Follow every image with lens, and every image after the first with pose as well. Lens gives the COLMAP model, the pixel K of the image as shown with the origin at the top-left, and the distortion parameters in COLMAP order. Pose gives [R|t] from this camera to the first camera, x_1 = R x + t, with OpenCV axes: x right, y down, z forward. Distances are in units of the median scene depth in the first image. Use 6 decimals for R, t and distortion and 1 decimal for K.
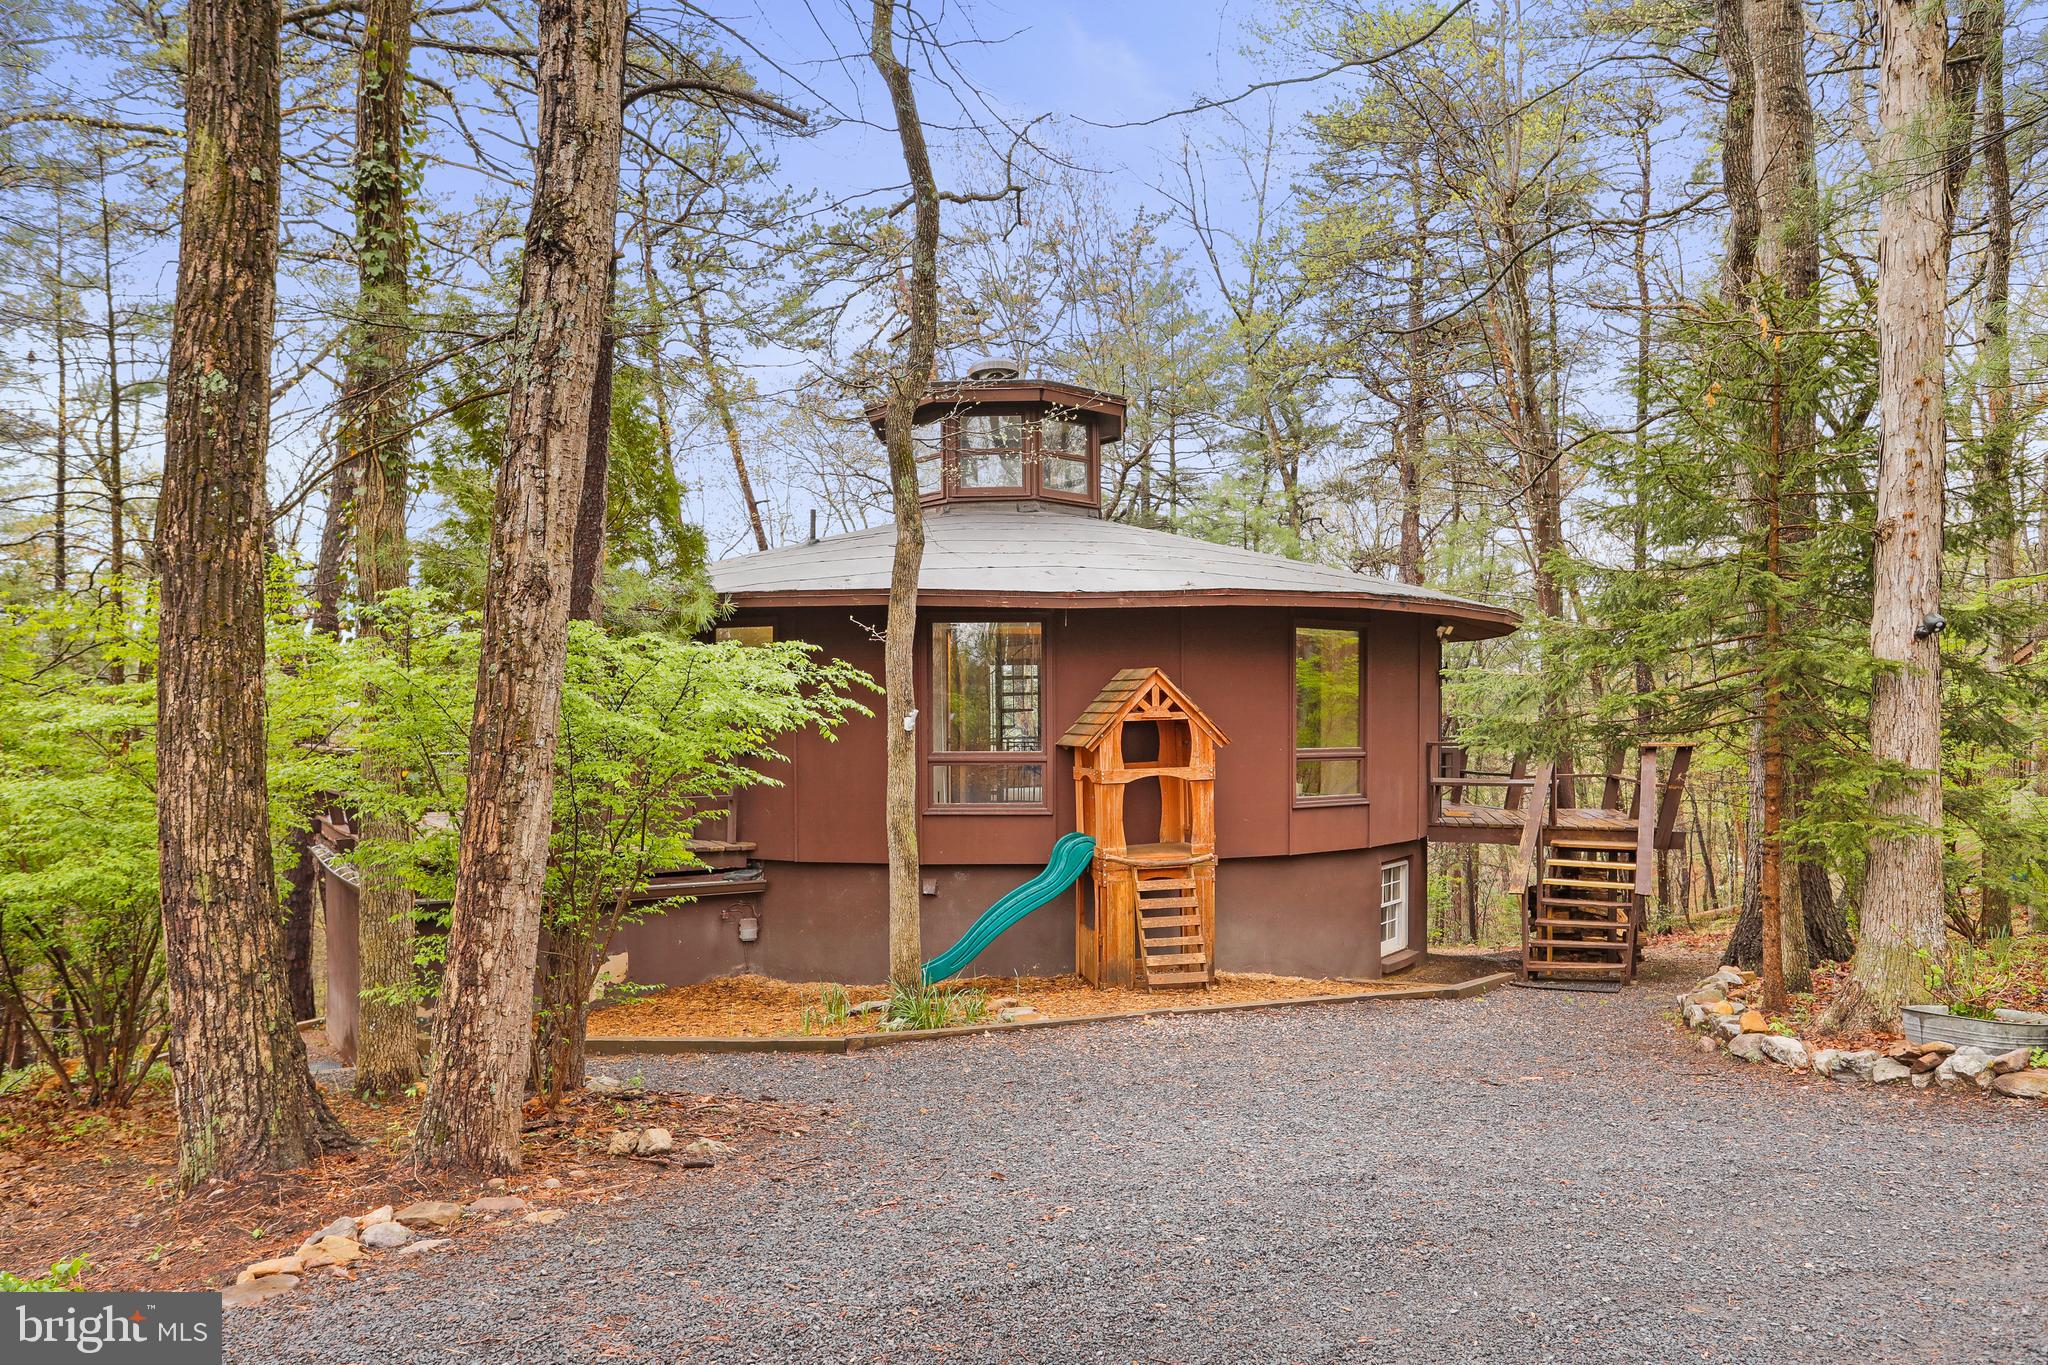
lens RADIAL K [[1430.0, 0, 1031.3], [0, 1430.0, 759.9], [0, 0, 1]] dist [-0.001098, 0.005980]
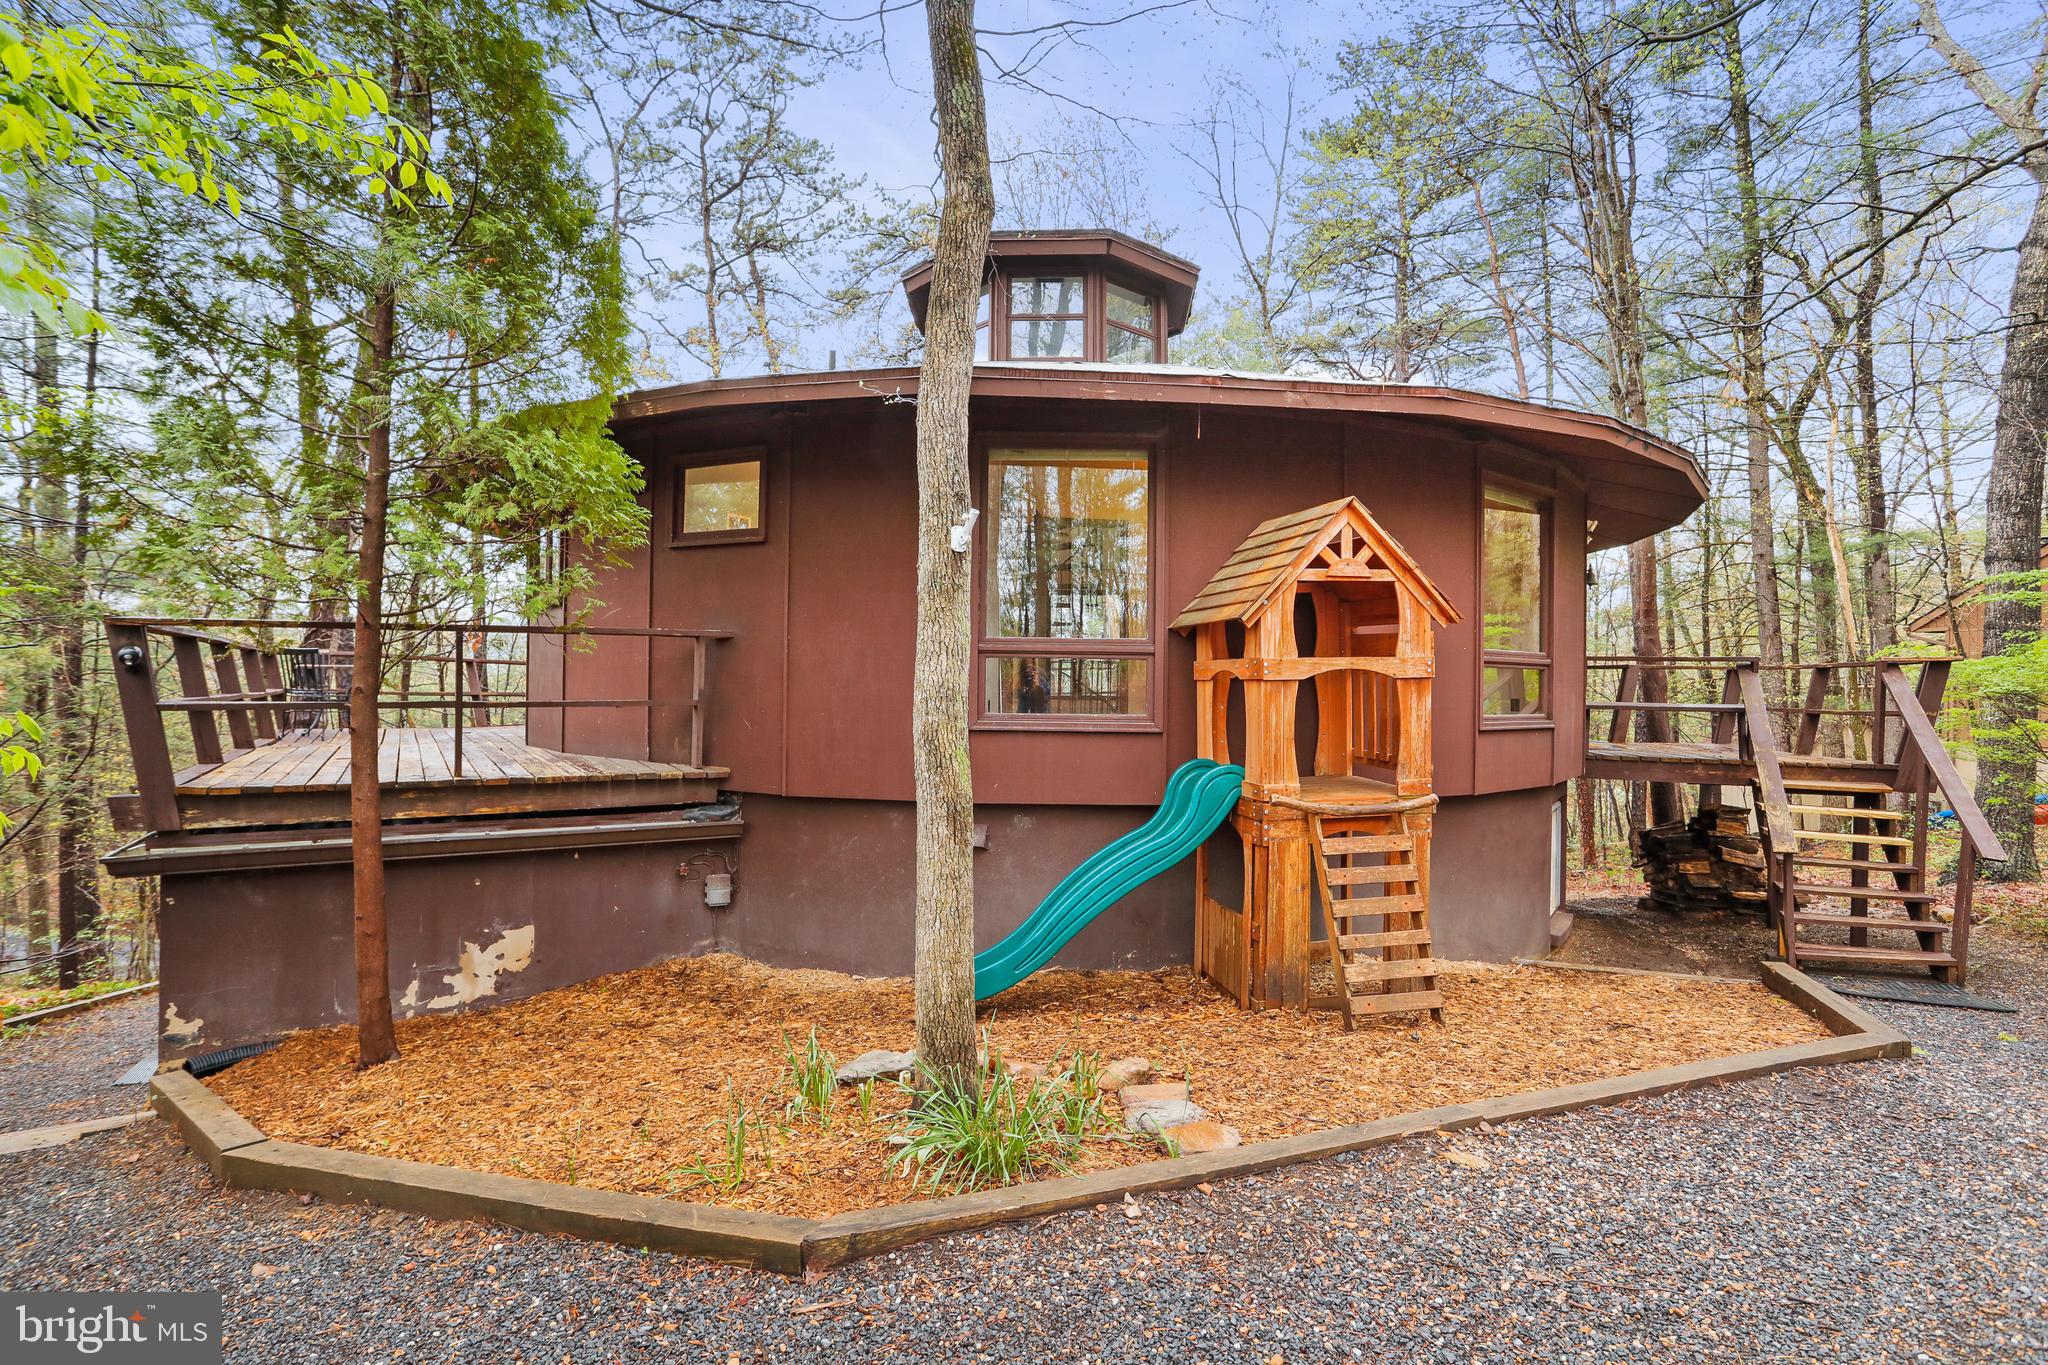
lens RADIAL K [[1030.2, 0, 1024.0], [0, 1030.2, 682.5], [0, 0, 1]] dist [-0.055899, 0.024753]
pose [[0.999889, 0.014867, -0.001271, -0.056226], [-0.014898, 0.999464, -0.029141, 0.033499], [0.000837, 0.029157, 0.999574, 0.579535]]
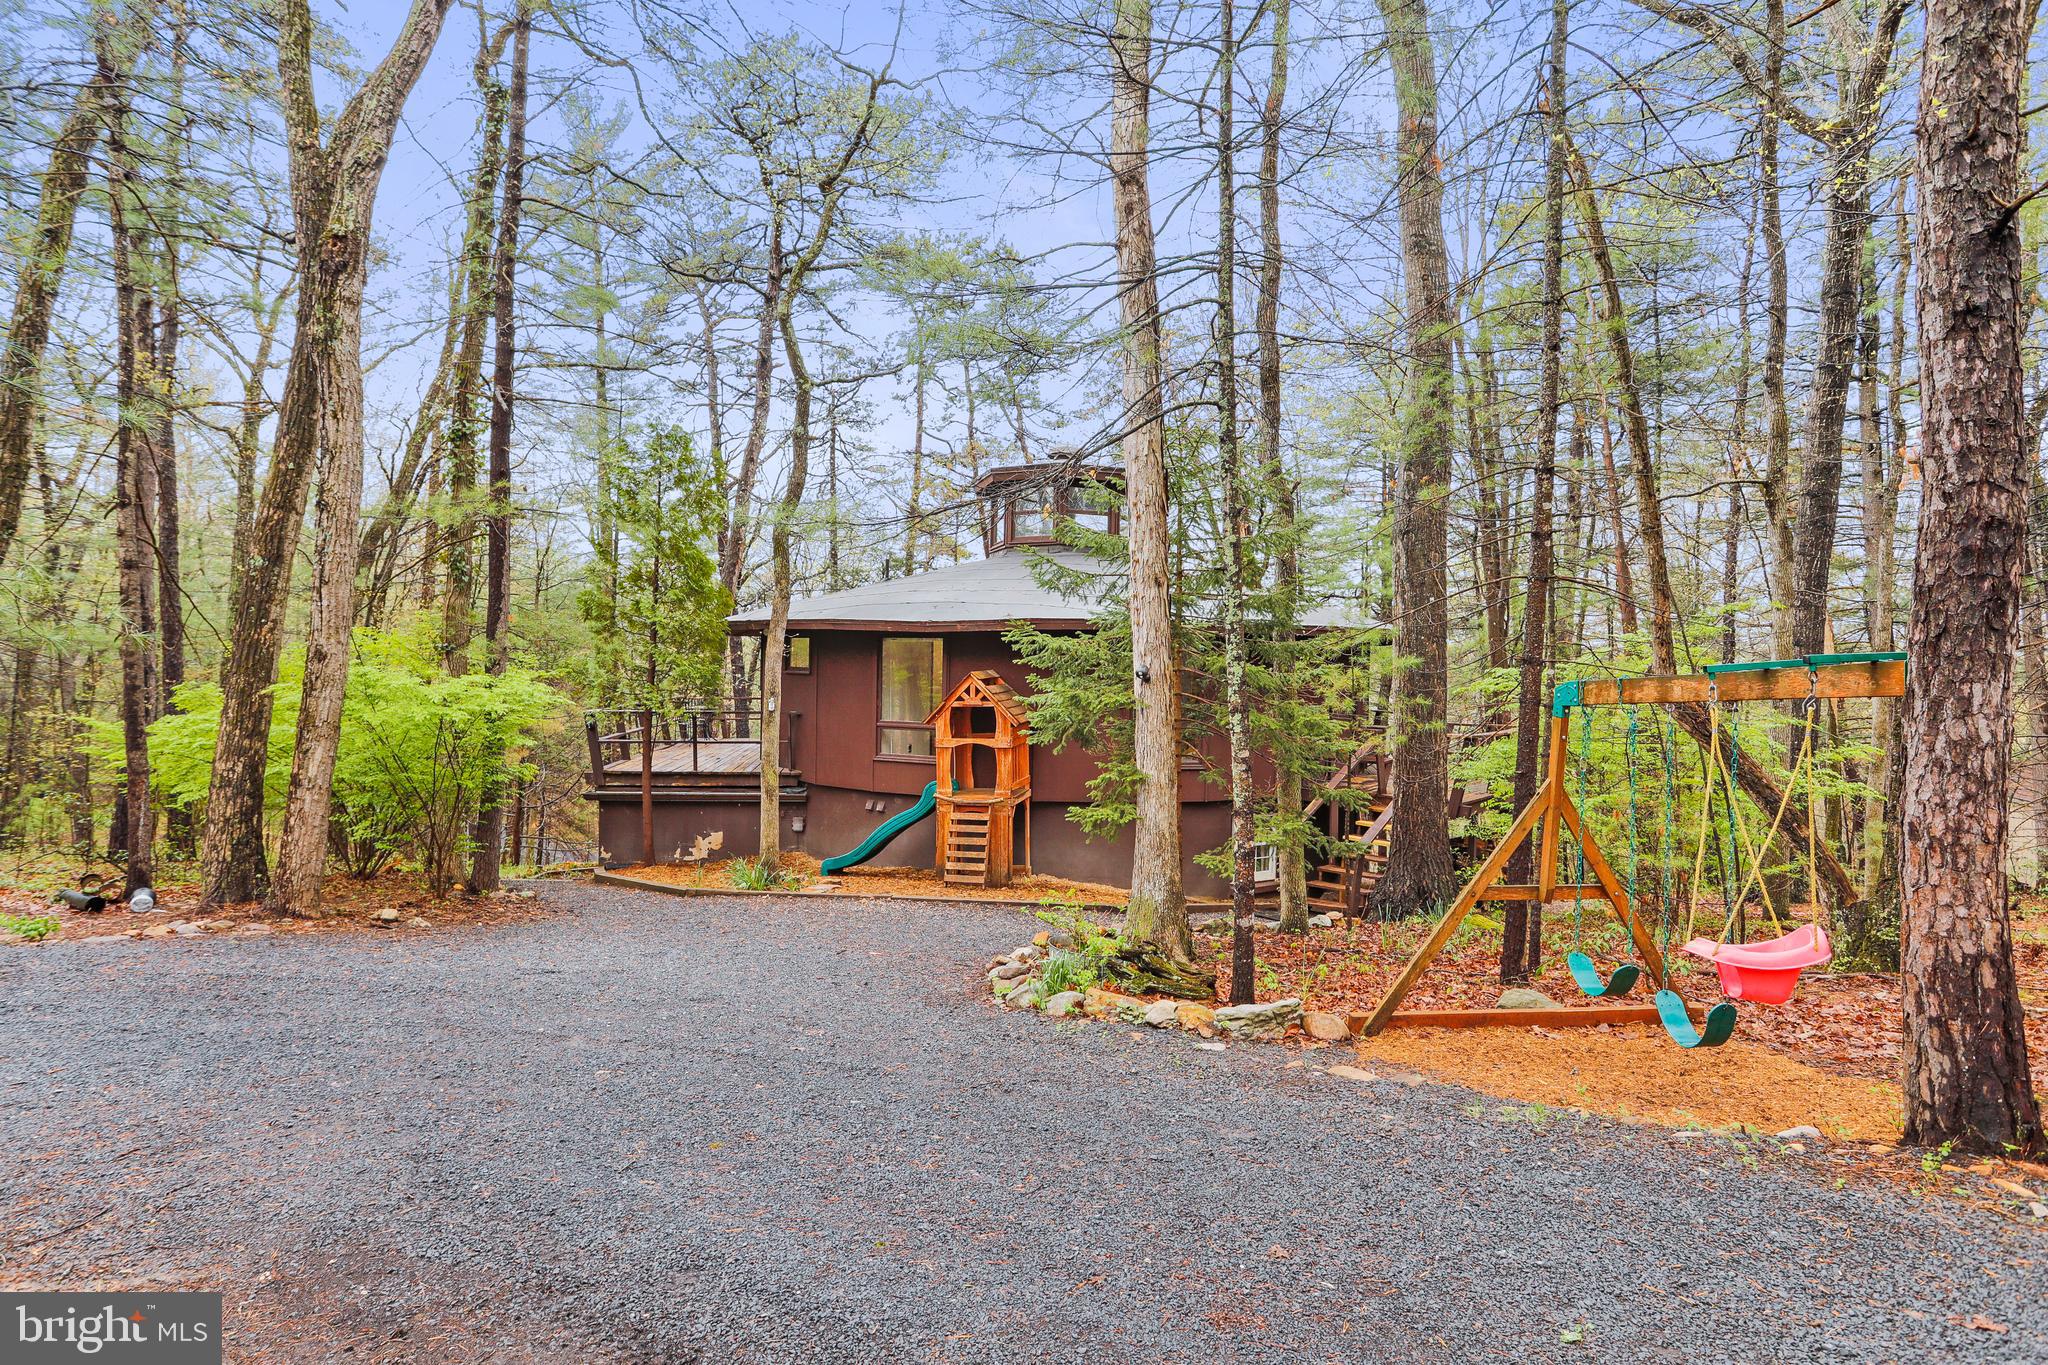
lens RADIAL K [[1106.6, 0, 1028.8], [0, 1106.6, 678.9], [0, 0, 1]] dist [-0.051704, 0.038635]
pose [[0.906465, 0.025494, -0.421511, 0.663129], [-0.032819, 0.999410, -0.010131, -0.049545], [0.421004, 0.023017, 0.906766, -0.032904]]
